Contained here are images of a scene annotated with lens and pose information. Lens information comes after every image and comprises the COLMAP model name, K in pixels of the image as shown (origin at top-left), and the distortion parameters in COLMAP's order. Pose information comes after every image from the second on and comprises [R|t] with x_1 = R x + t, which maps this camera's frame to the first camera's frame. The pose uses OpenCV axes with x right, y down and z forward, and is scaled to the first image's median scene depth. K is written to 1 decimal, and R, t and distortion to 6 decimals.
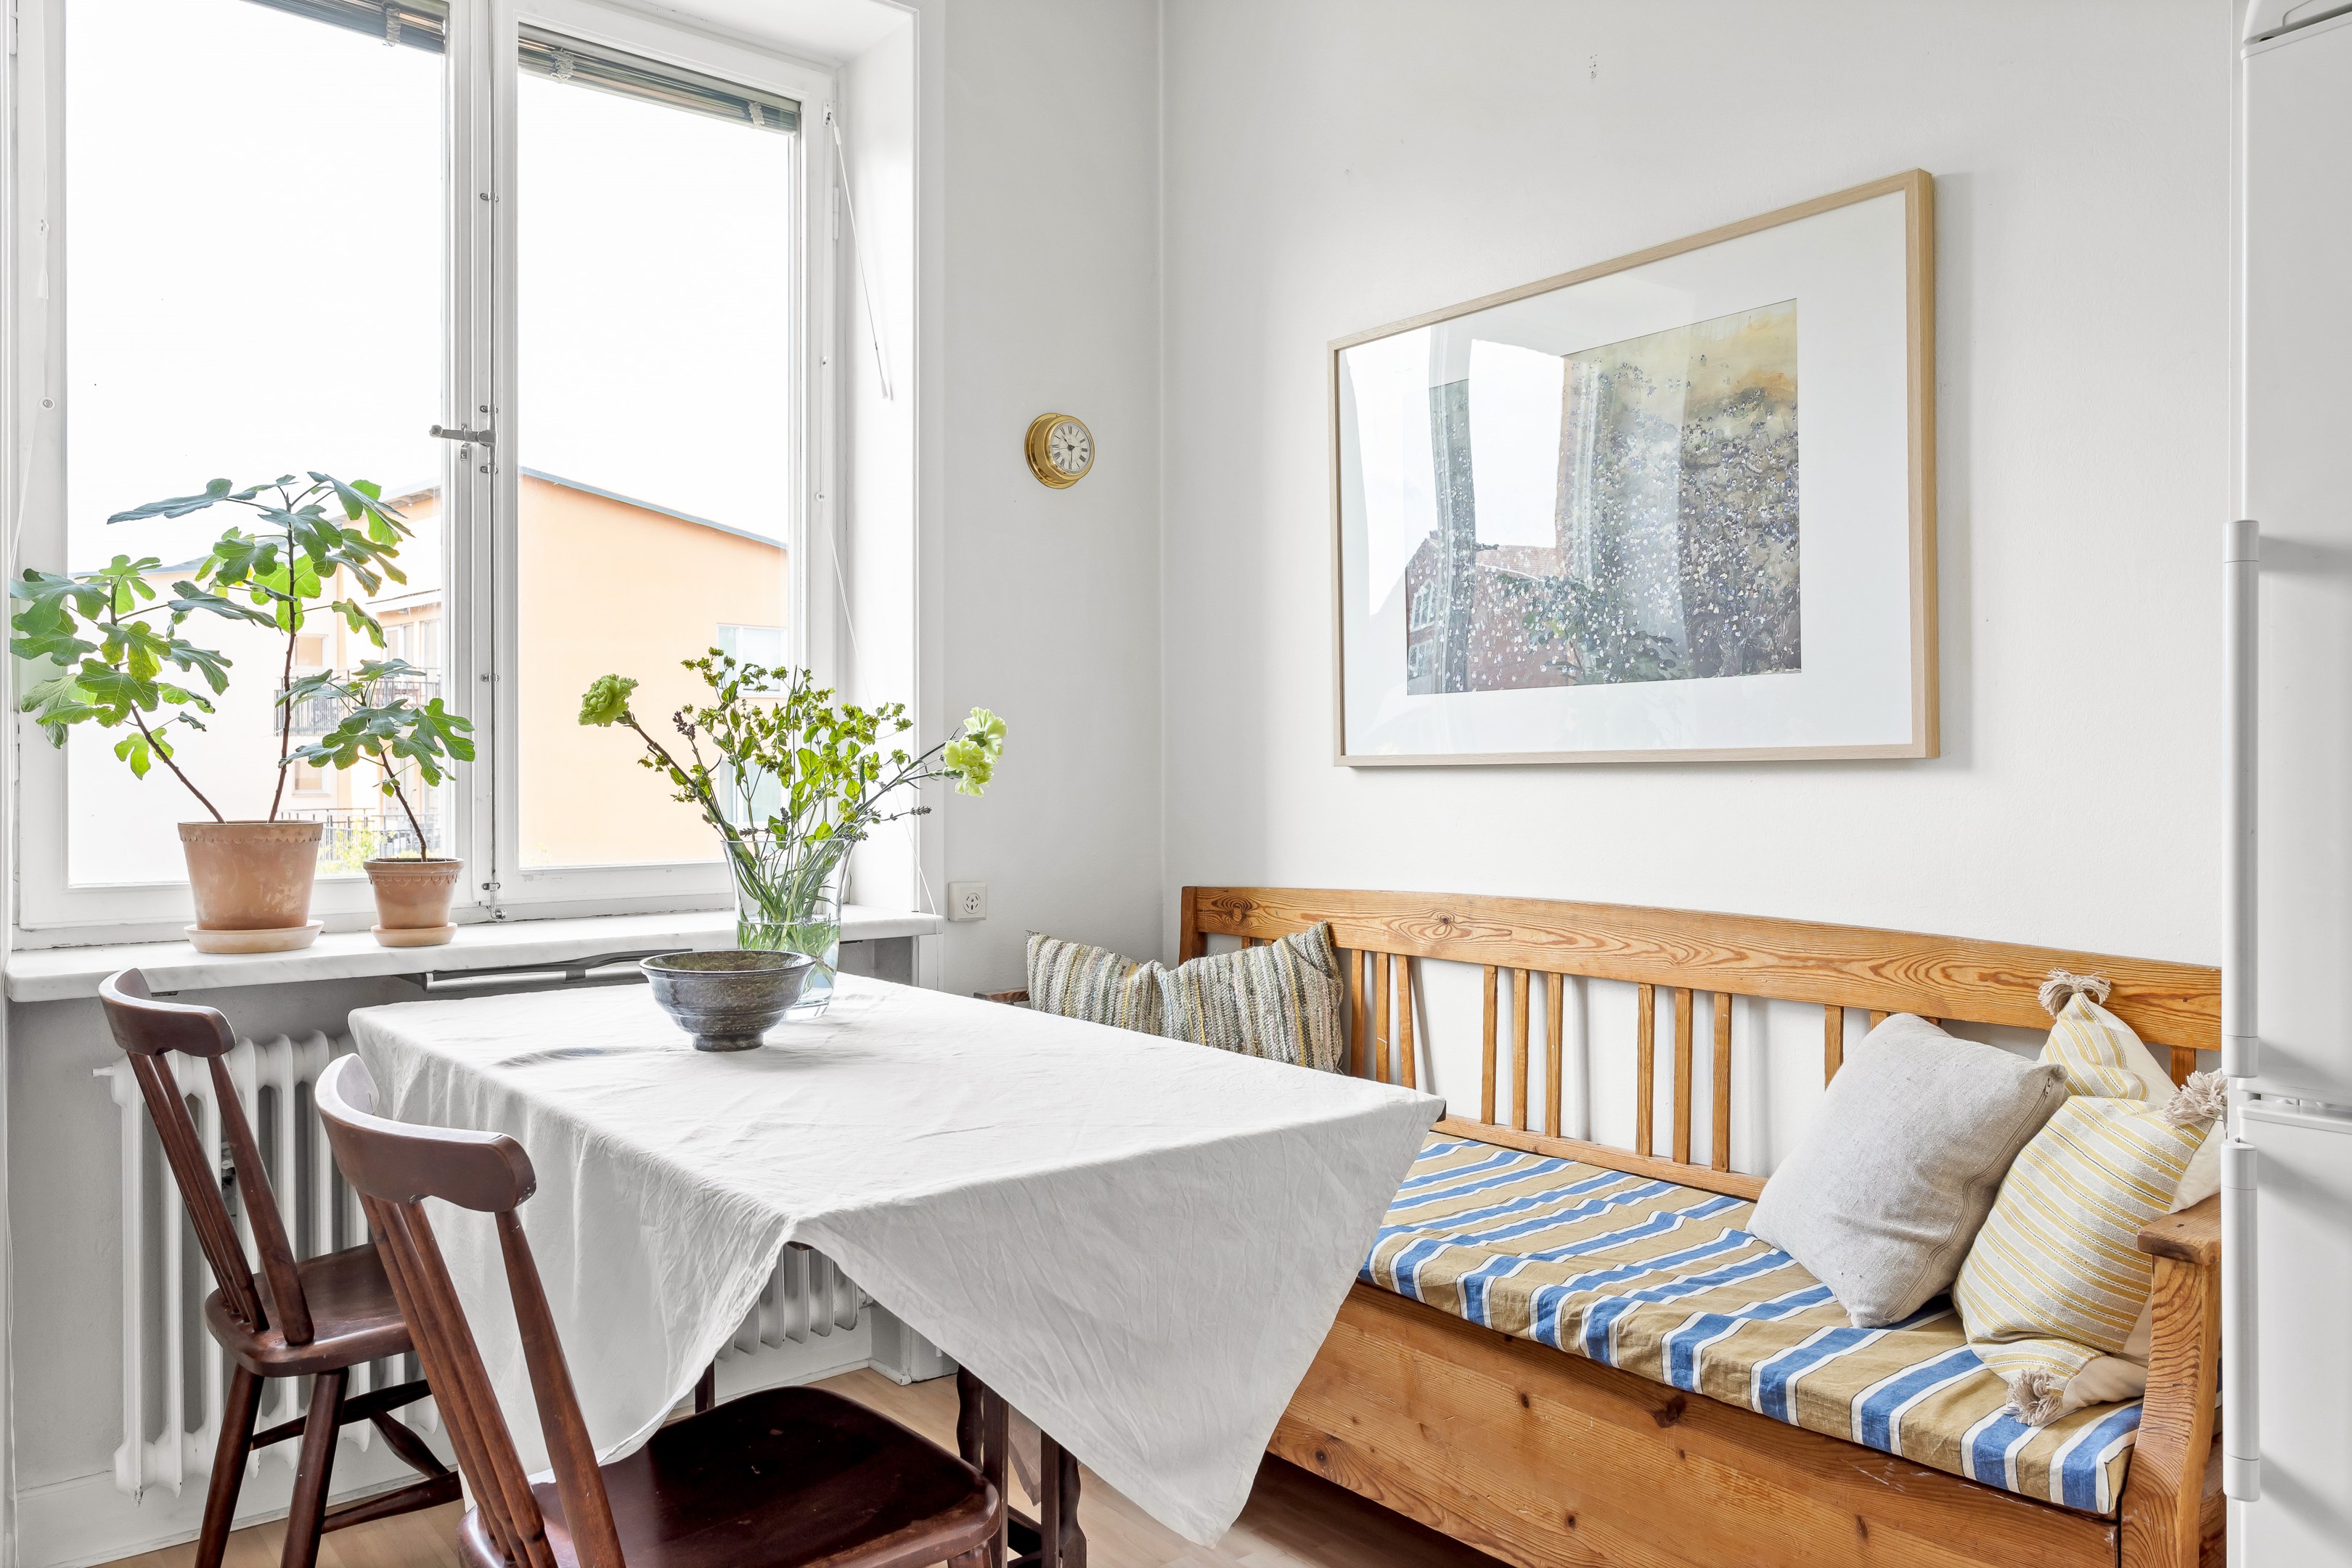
lens RADIAL K [[1662.0, 0, 1176.0], [0, 1662.0, 784.0], [0, 0, 1]] dist [-0.004883, -0.000609]
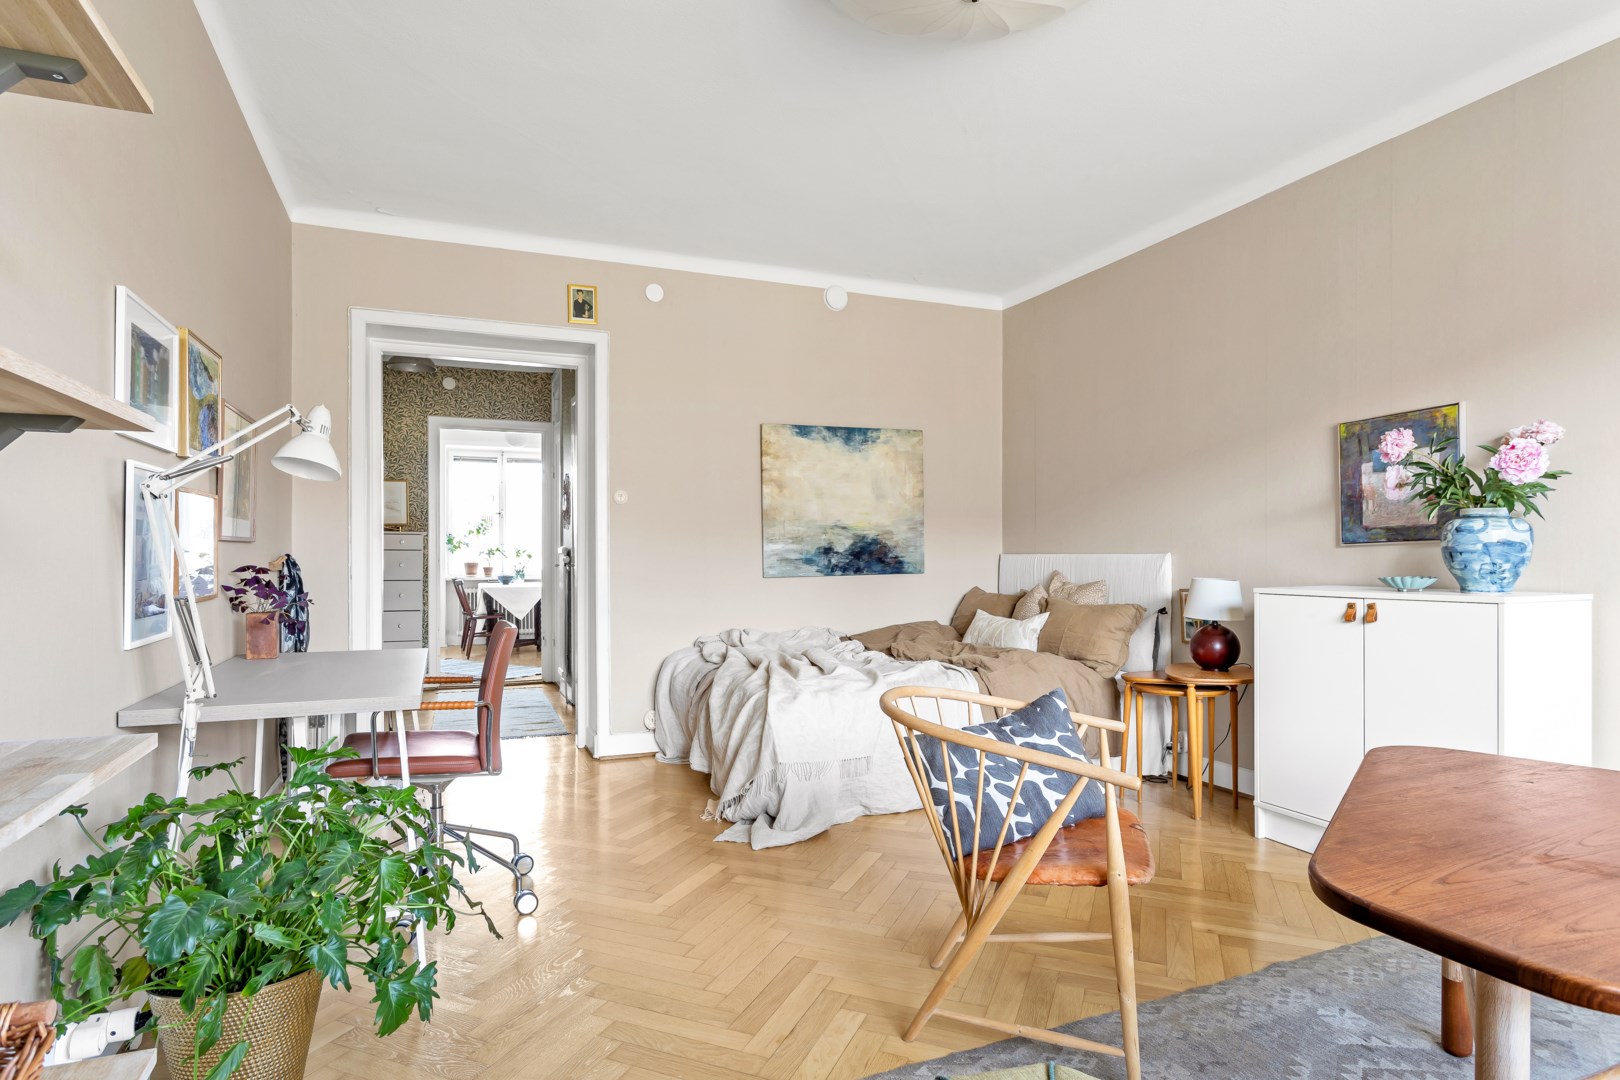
lens RADIAL K [[895.5, 0, 806.8], [0, 895.5, 573.3], [0, 0, 1]] dist [0.000488, 0.000045]
pose [[0.954449, 0.008870, -0.298243, 2.432497], [-0.006081, 0.999929, 0.010277, 0.020730], [0.298313, -0.007995, 0.954435, -2.845208]]
